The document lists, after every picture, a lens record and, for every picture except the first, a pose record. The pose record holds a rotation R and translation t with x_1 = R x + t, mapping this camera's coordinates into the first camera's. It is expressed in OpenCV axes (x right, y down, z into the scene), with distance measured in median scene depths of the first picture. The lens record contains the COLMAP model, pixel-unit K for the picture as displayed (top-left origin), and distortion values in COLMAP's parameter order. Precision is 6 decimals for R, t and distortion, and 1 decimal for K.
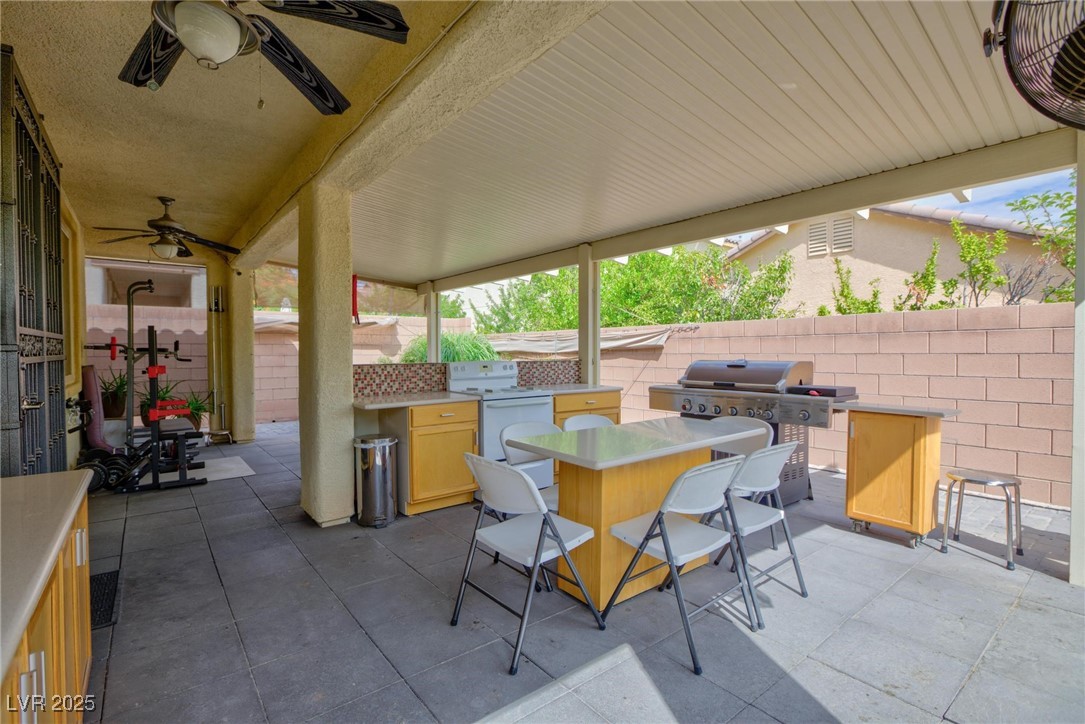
lens RADIAL K [[502.3, 0, 542.0], [0, 502.3, 362.0], [0, 0, 1]] dist [-0.014596, 0.006807]
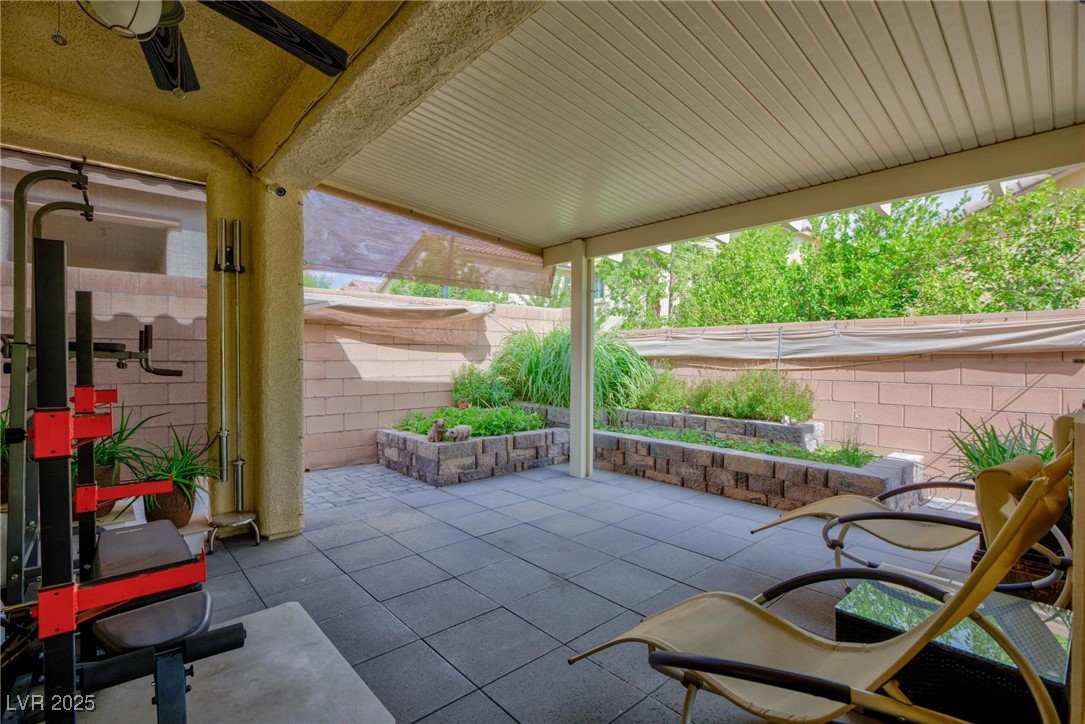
lens RADIAL K [[502.3, 0, 540.8], [0, 502.3, 361.3], [0, 0, 1]] dist [-0.014596, 0.006807]
pose [[0.998801, 0.005148, 0.048691, -0.369319], [-0.004596, 0.999924, -0.011444, -0.008999], [-0.048746, 0.011207, 0.998748, 0.496278]]
